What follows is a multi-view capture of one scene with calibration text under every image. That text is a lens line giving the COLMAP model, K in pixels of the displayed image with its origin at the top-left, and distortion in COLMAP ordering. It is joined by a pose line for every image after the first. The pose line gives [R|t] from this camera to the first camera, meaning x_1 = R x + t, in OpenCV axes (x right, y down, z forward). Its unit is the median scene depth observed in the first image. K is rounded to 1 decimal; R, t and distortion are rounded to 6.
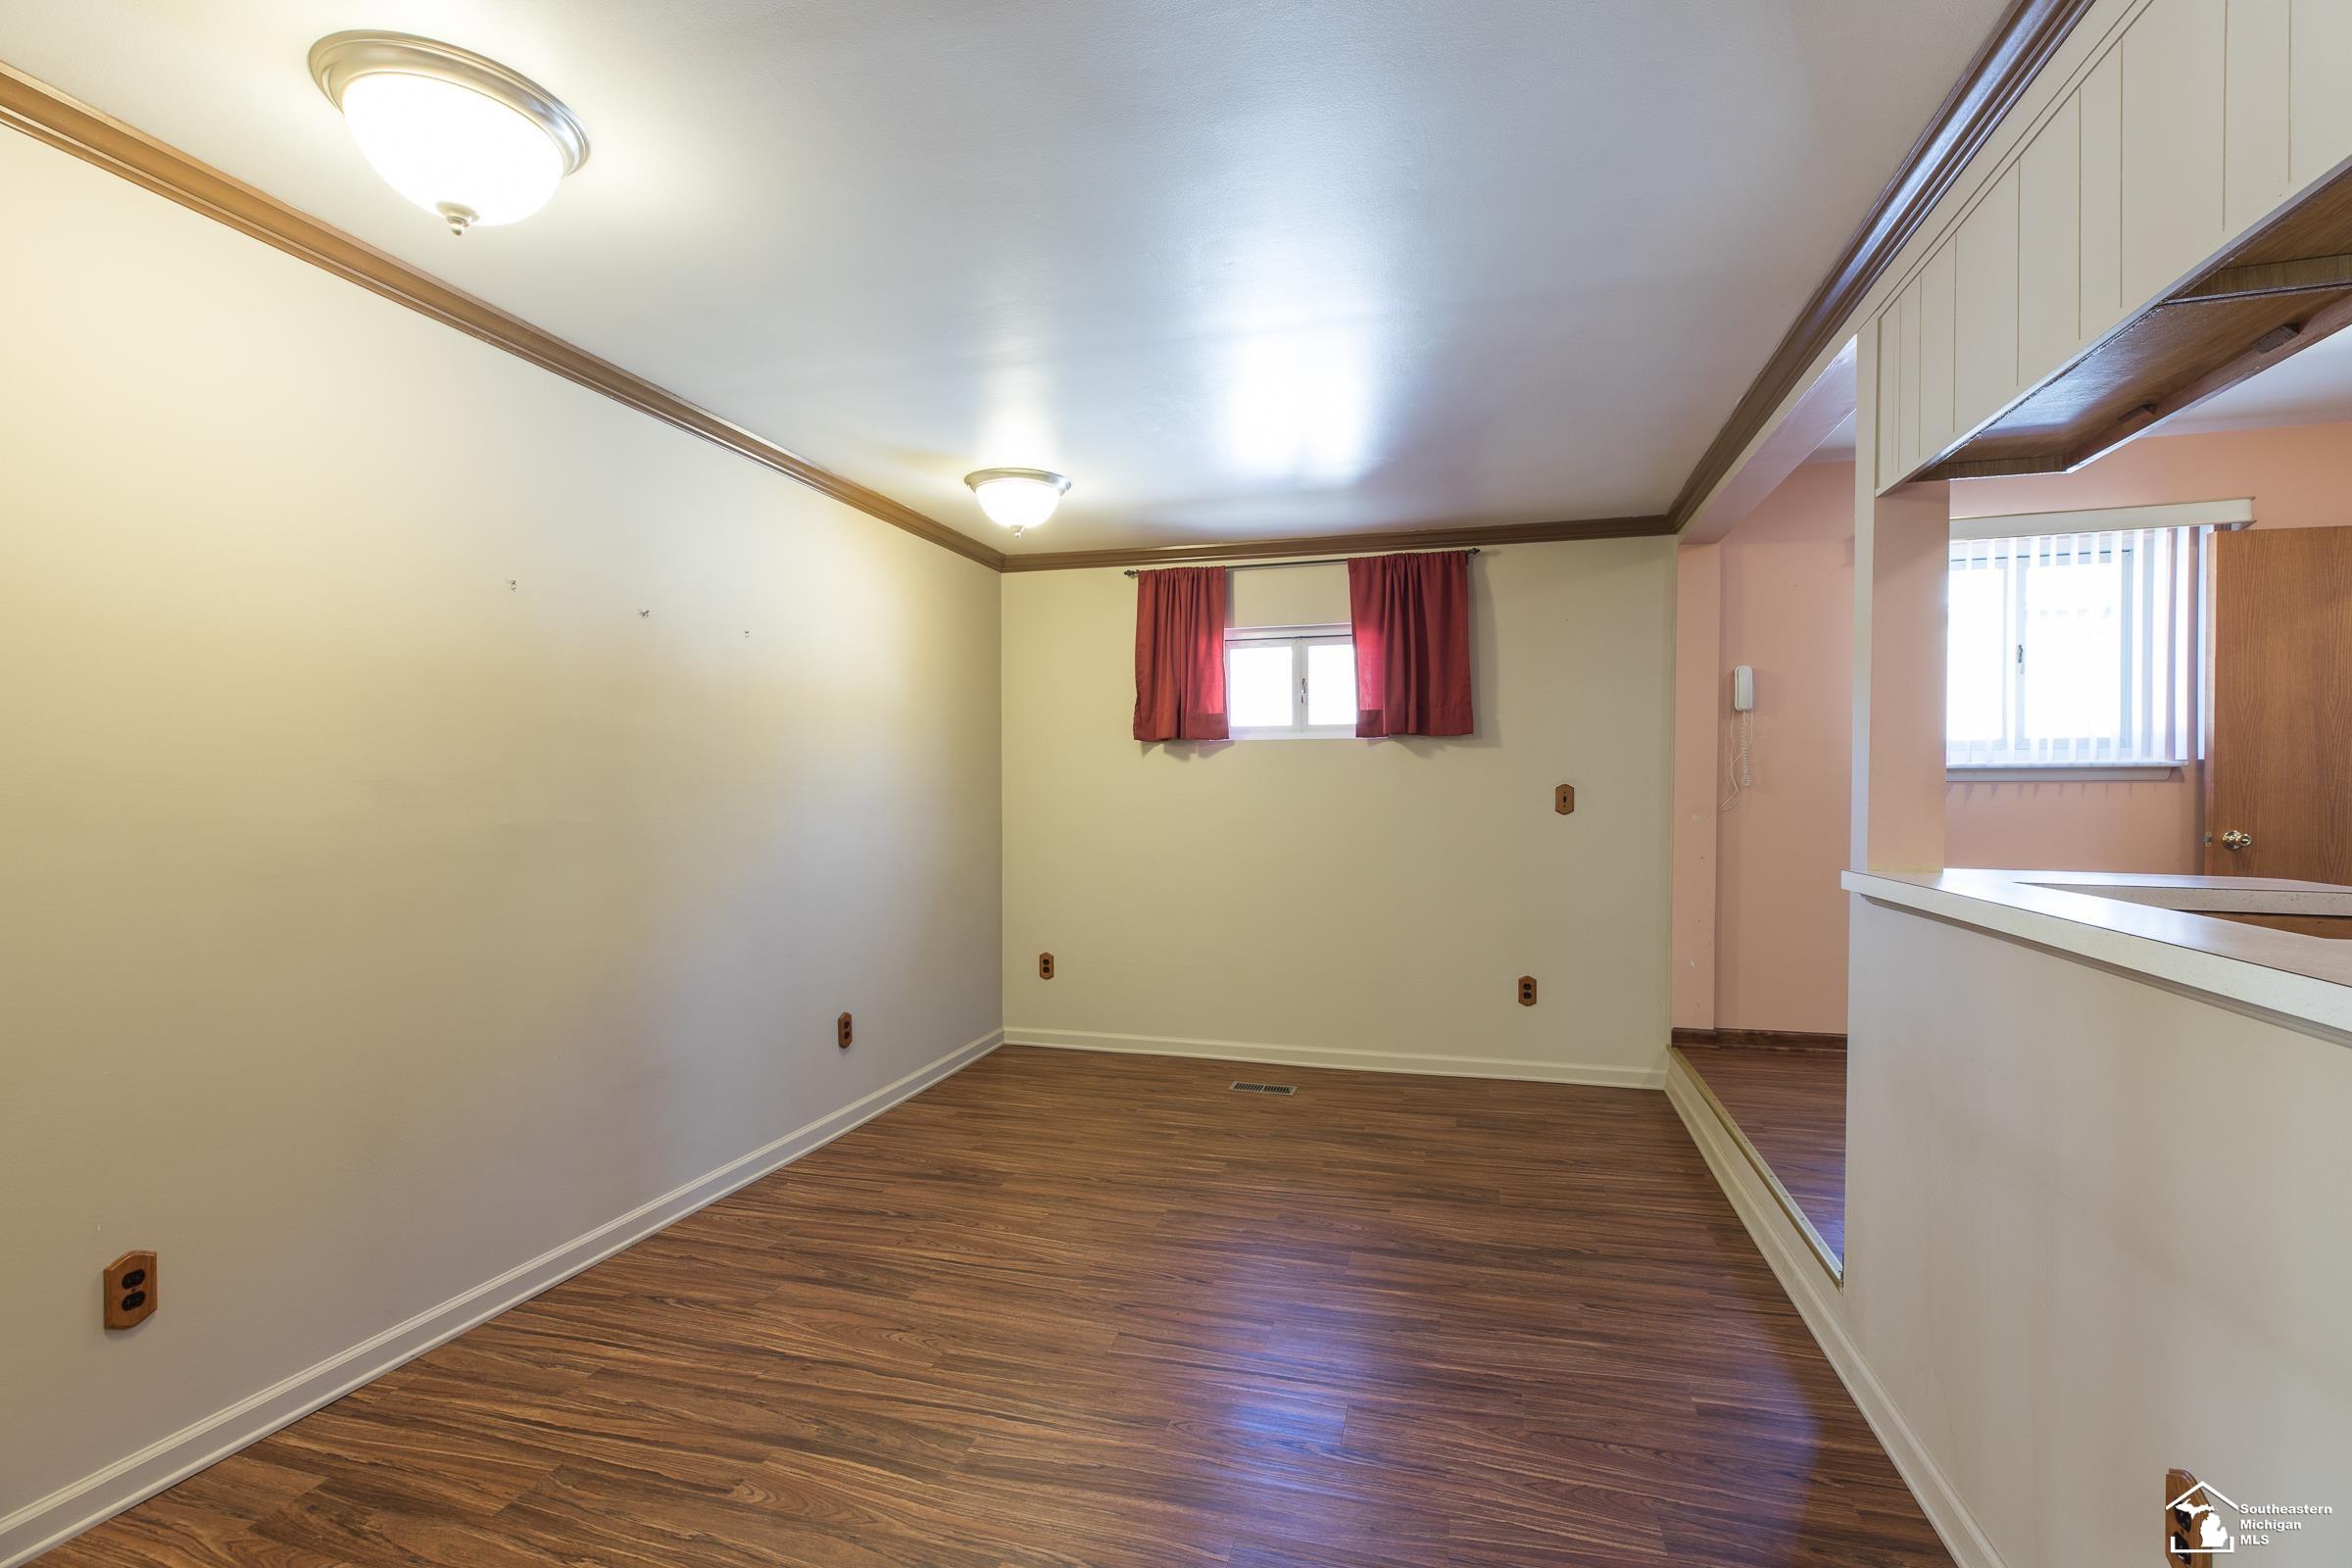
lens RADIAL K [[1067.7, 0, 1178.5], [0, 1067.7, 781.5], [0, 0, 1]] dist [0.001054, 0.000006]
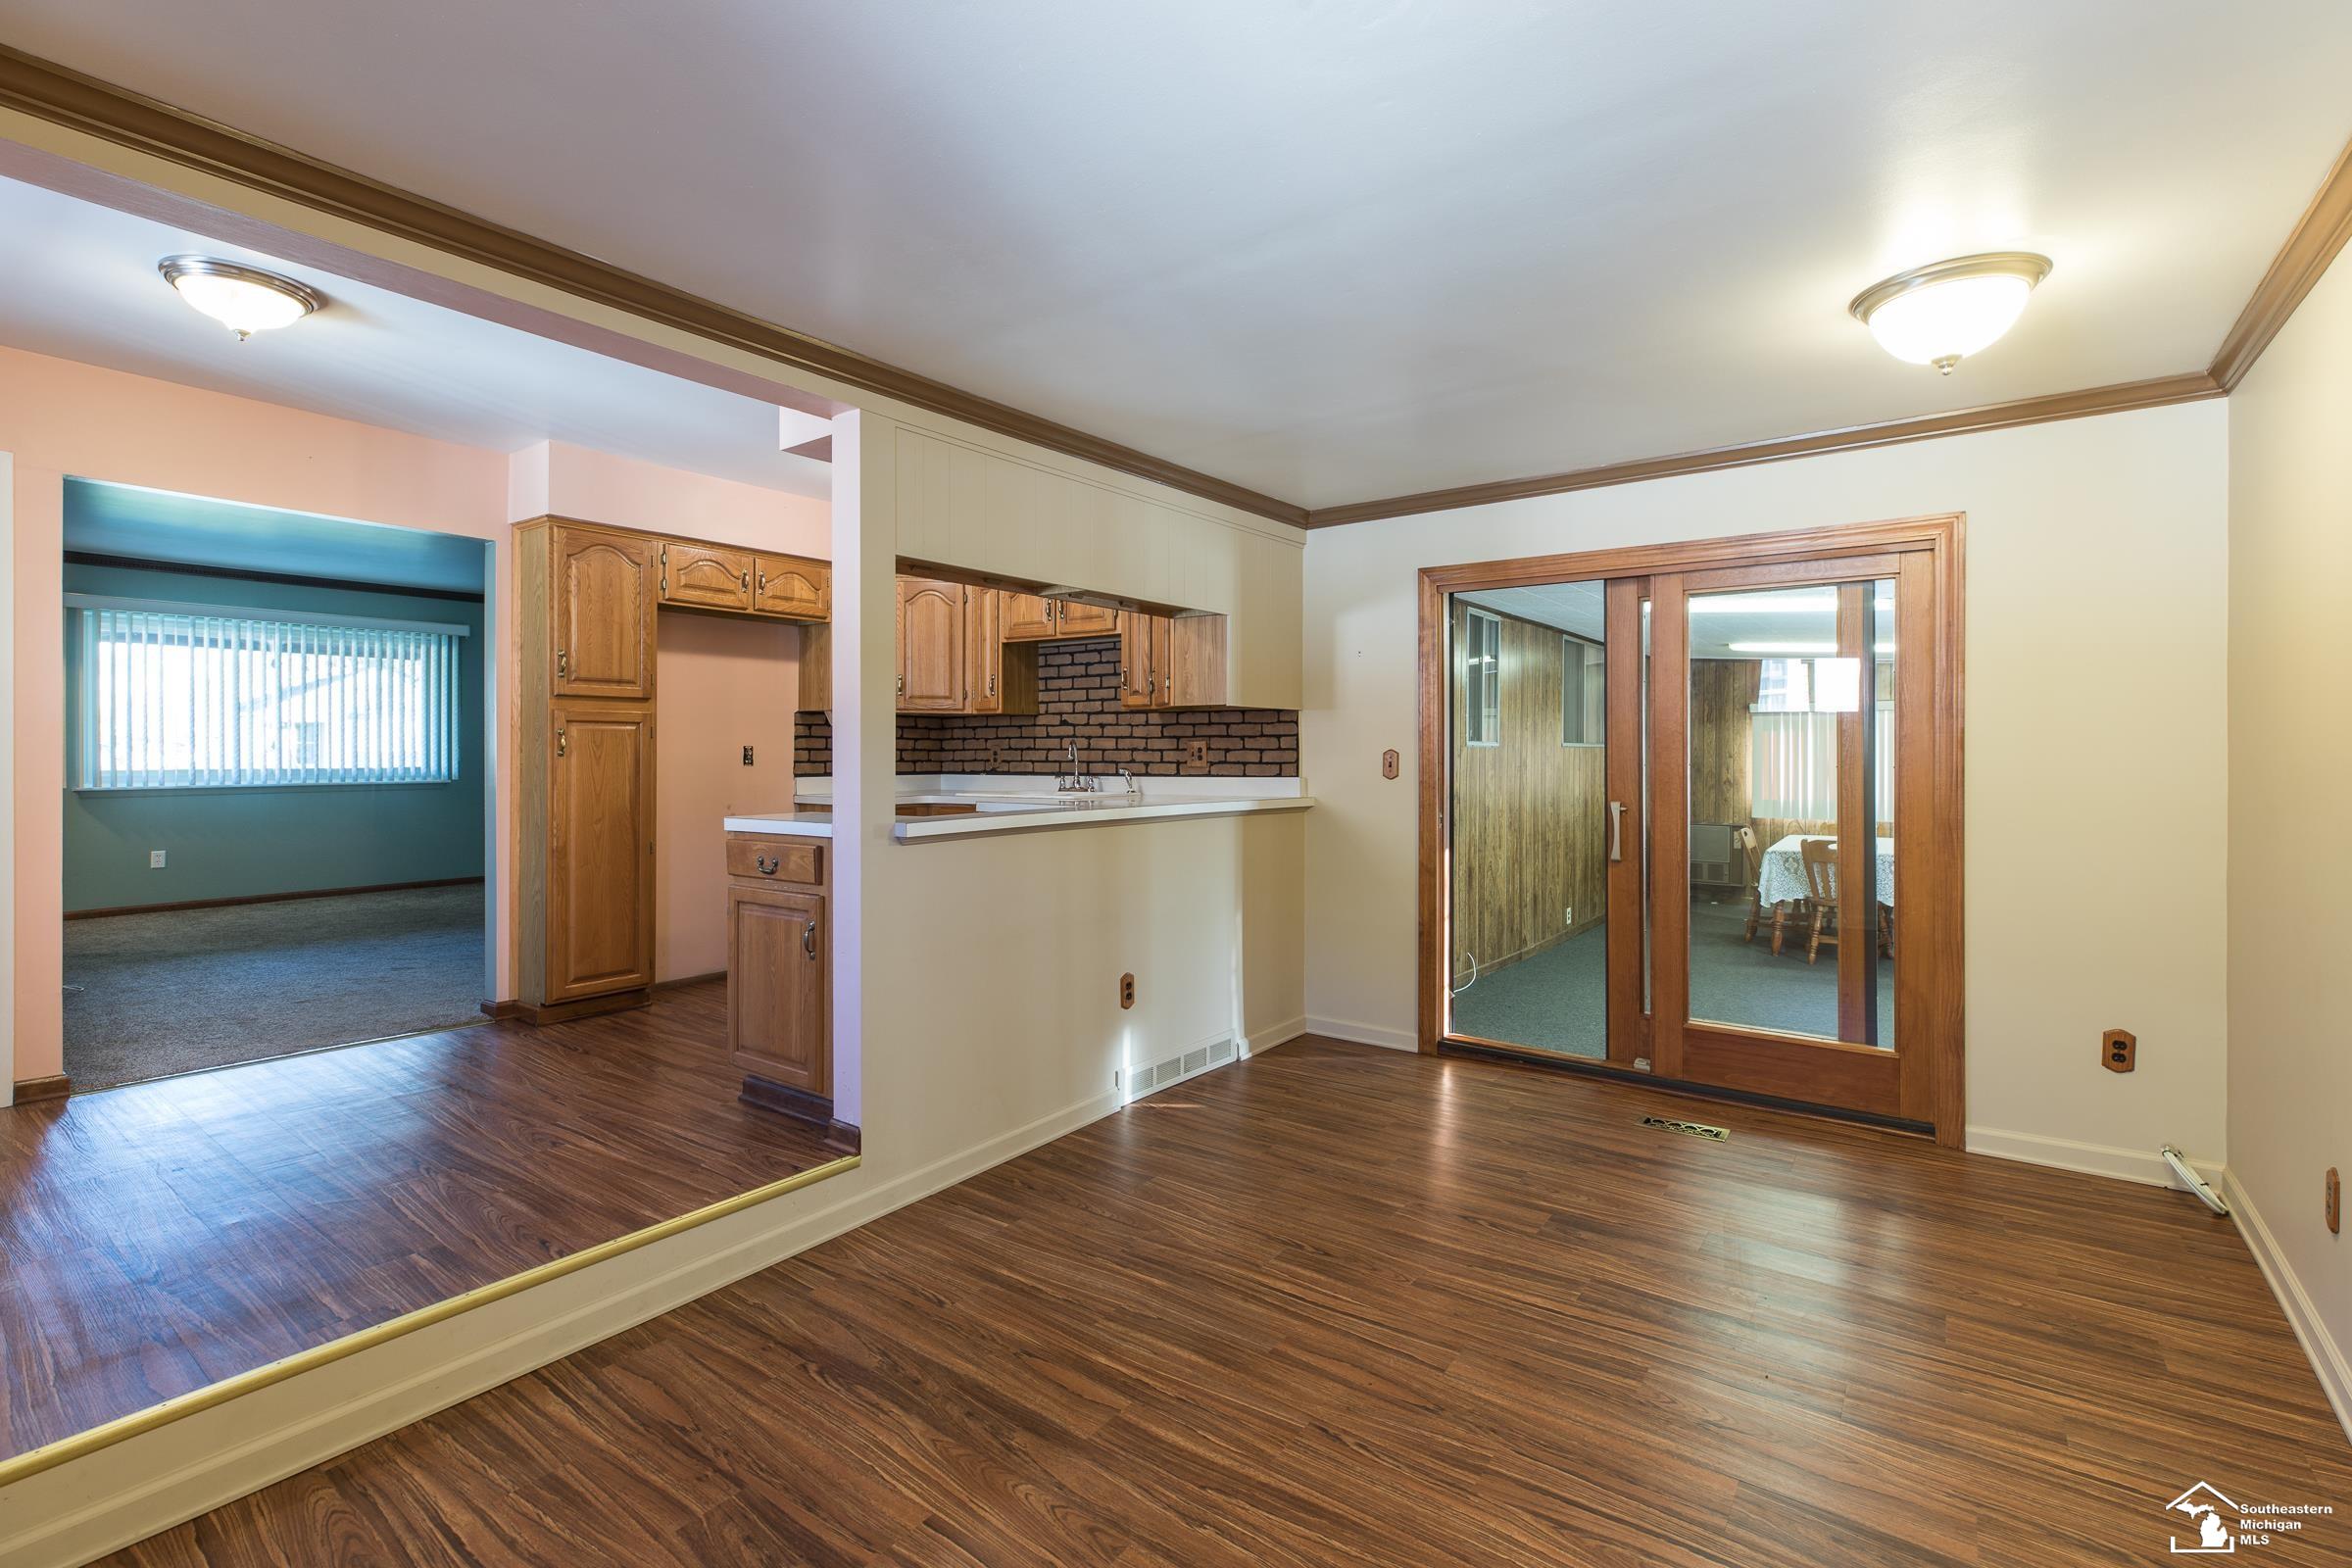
lens RADIAL K [[1067.7, 0, 1173.1], [0, 1067.7, 770.3], [0, 0, 1]] dist [0.001054, 0.000006]
pose [[-0.932882, -0.006490, 0.360123, -0.152074], [-0.000495, 0.999860, 0.016738, -0.007277], [-0.360181, 0.015436, -0.932755, 1.777803]]
